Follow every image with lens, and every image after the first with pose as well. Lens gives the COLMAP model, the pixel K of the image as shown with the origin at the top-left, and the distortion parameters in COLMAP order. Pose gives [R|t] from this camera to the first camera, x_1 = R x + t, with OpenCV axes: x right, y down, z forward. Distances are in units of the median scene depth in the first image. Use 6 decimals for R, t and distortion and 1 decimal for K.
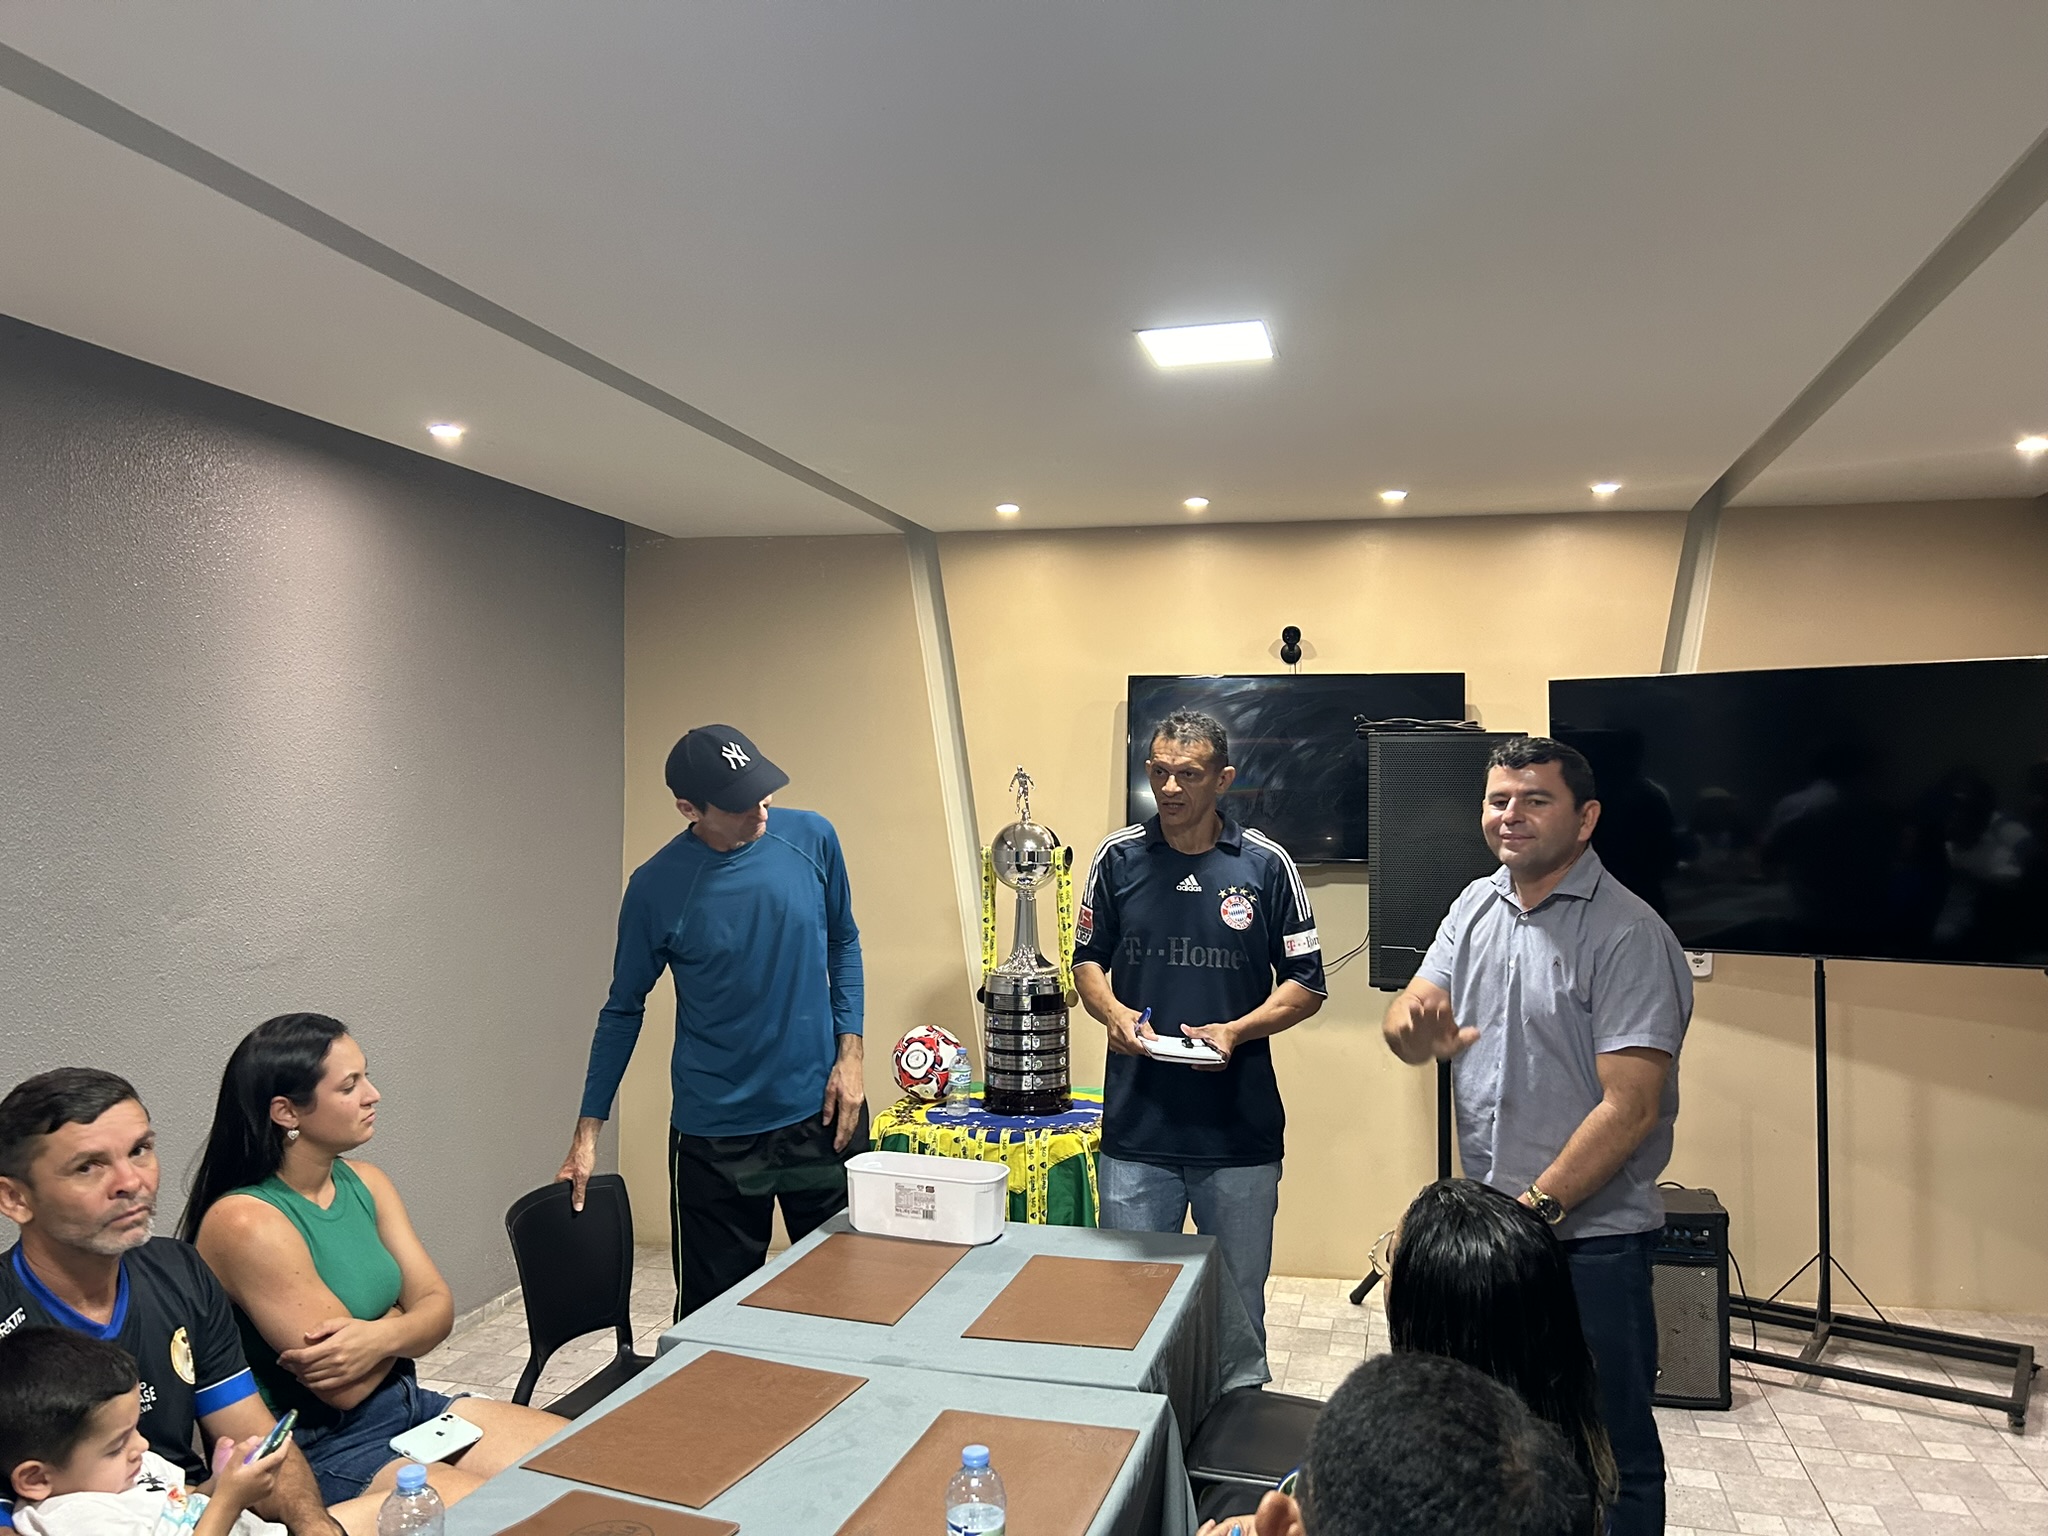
lens RADIAL K [[1526.7, 0, 1006.1], [0, 1526.7, 769.9], [0, 0, 1]] dist [0.060287, -0.059264]
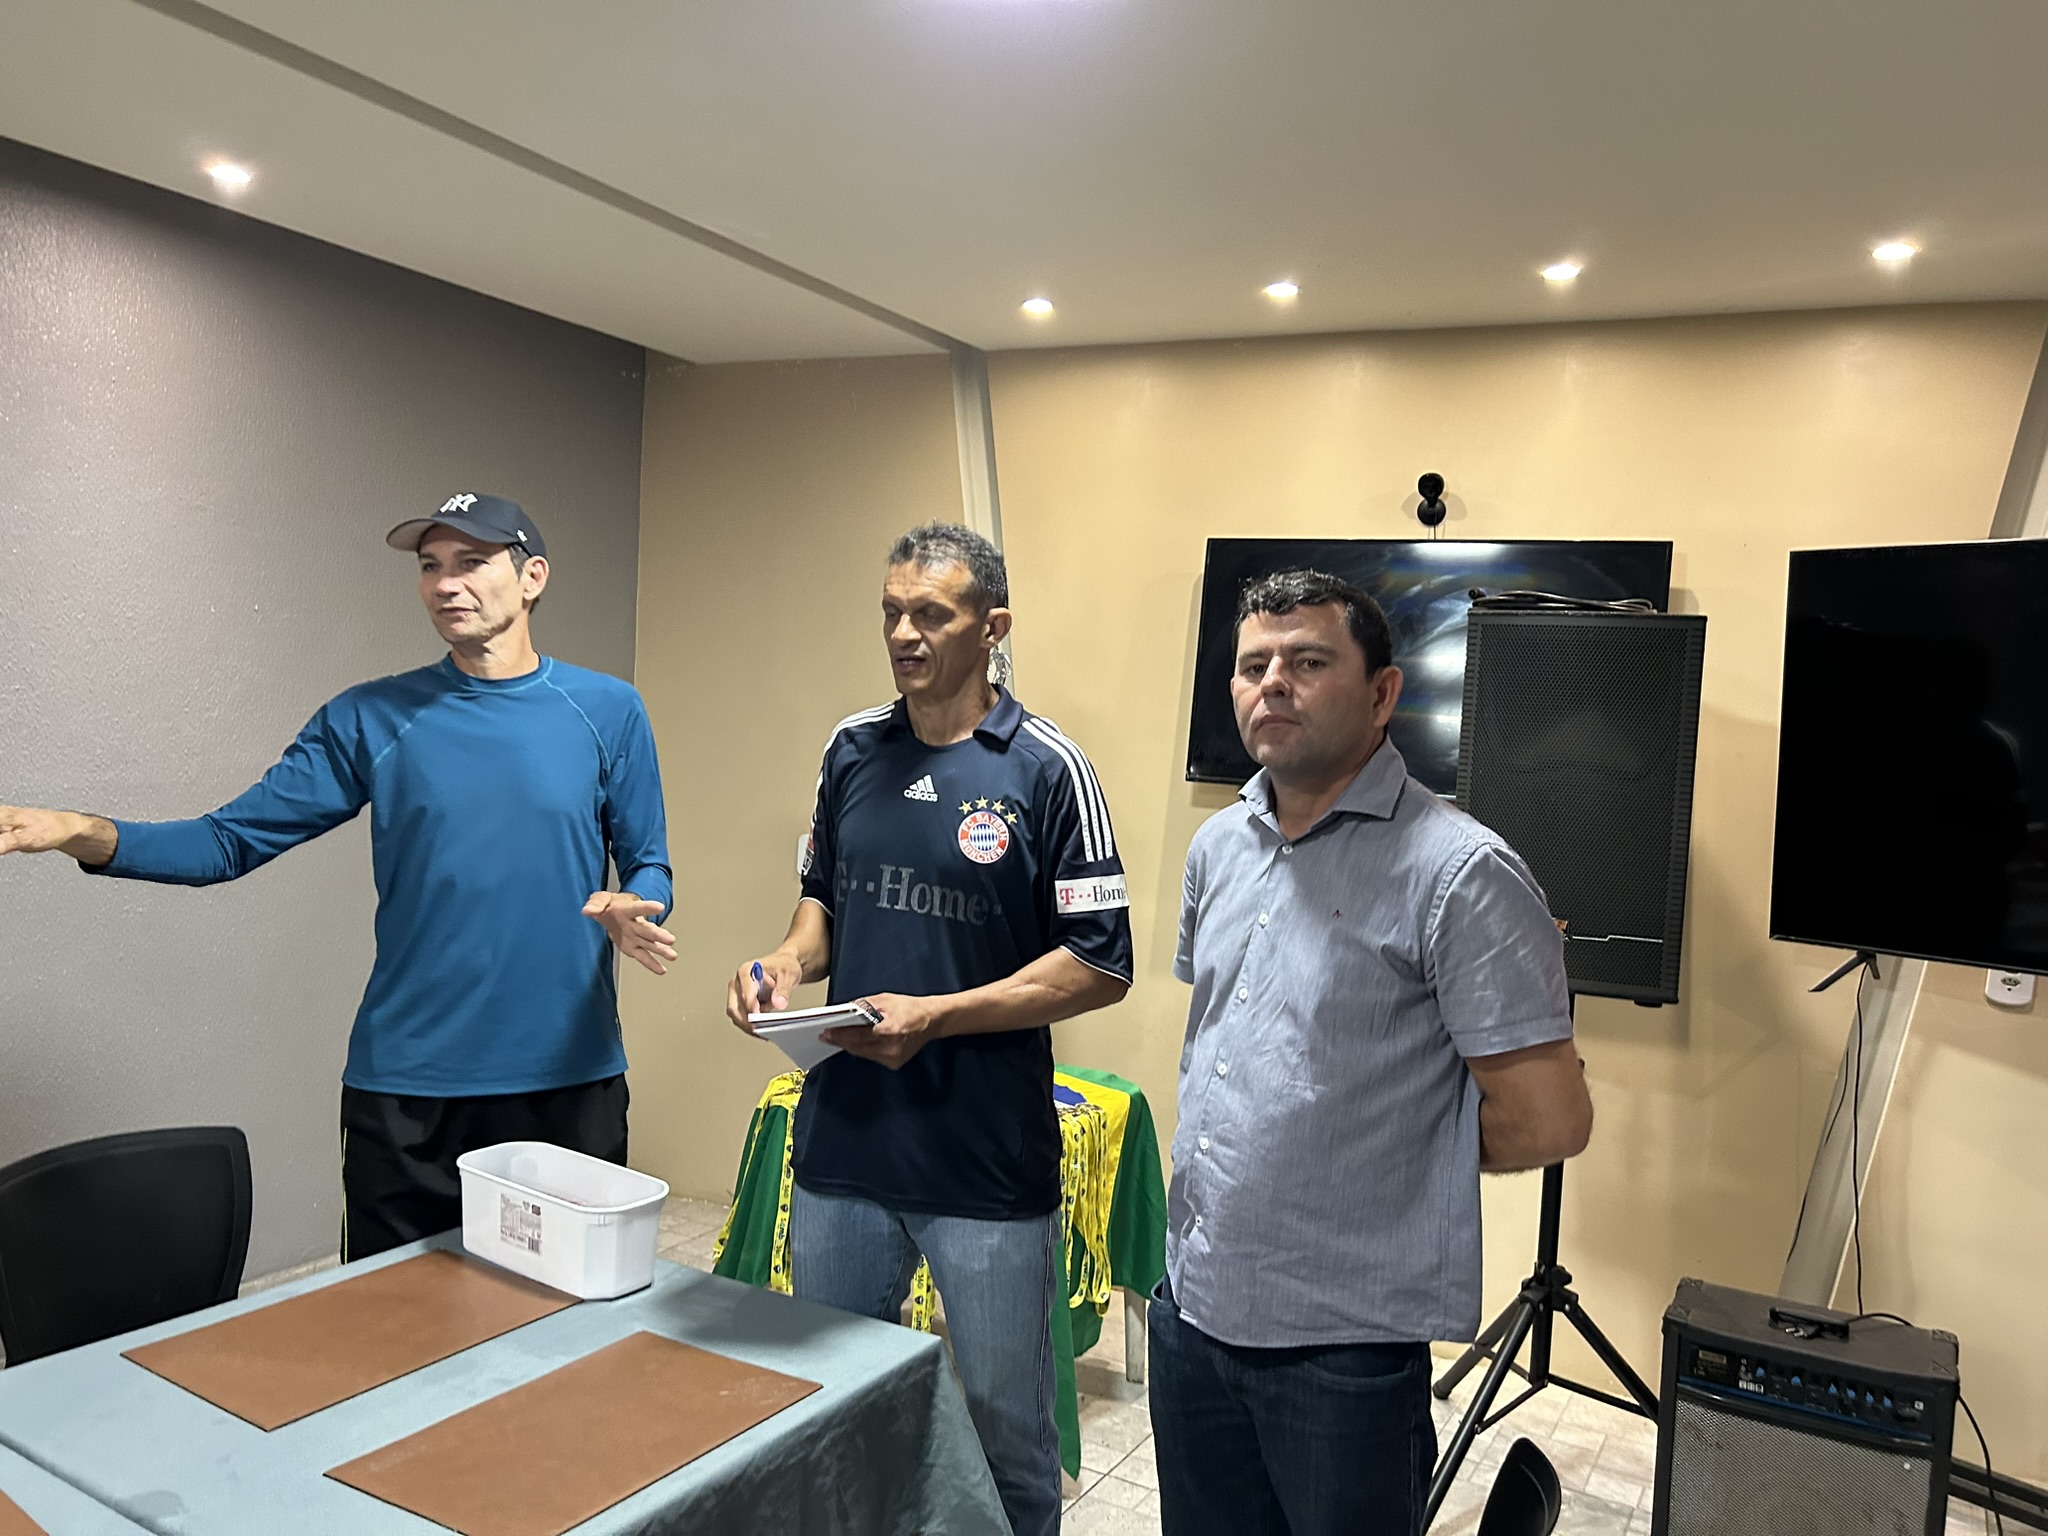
lens RADIAL K [[1526.7, 0, 1016.8], [0, 1526.7, 781.8], [0, 0, 1]] dist [0.060287, -0.059264]
pose [[0.966415, 0.063316, -0.249065, 0.215314], [-0.050285, 0.997029, 0.058347, 0.022574], [0.252020, -0.043863, 0.966728, 0.273700]]
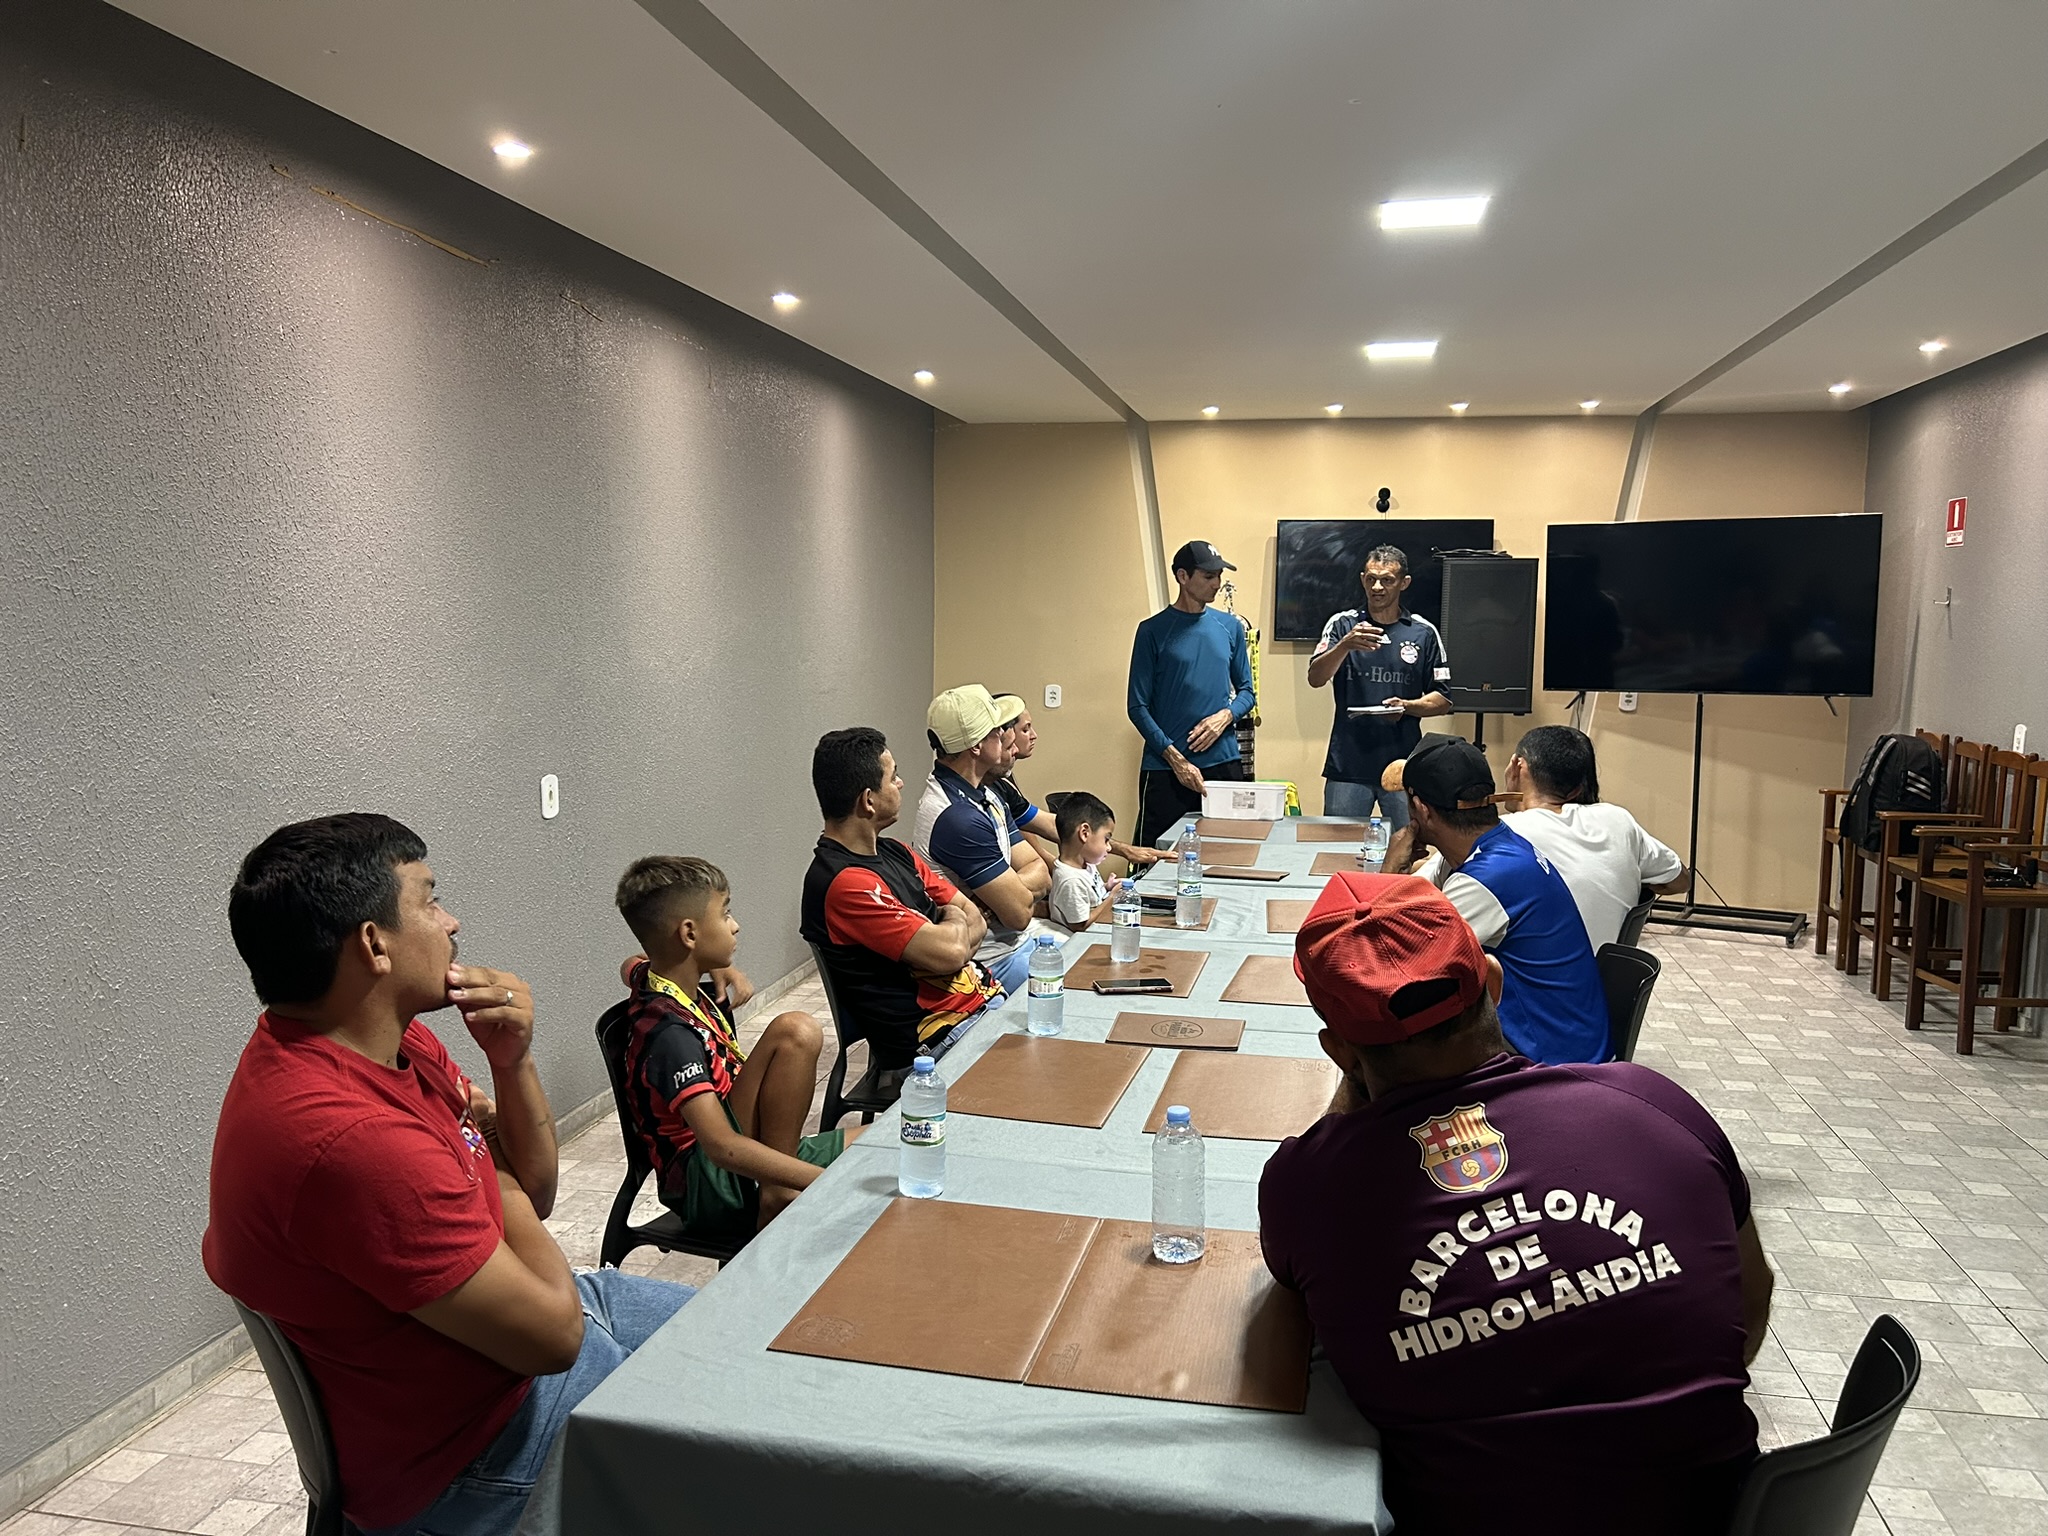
lens RADIAL K [[1526.7, 0, 1030.6], [0, 1526.7, 781.4], [0, 0, 1]] dist [0.060287, -0.059264]
pose [[0.998013, -0.003759, 0.062902, -0.308756], [-0.004116, 0.992200, 0.124588, 0.009974], [-0.062880, -0.124599, 0.990213, -0.630869]]
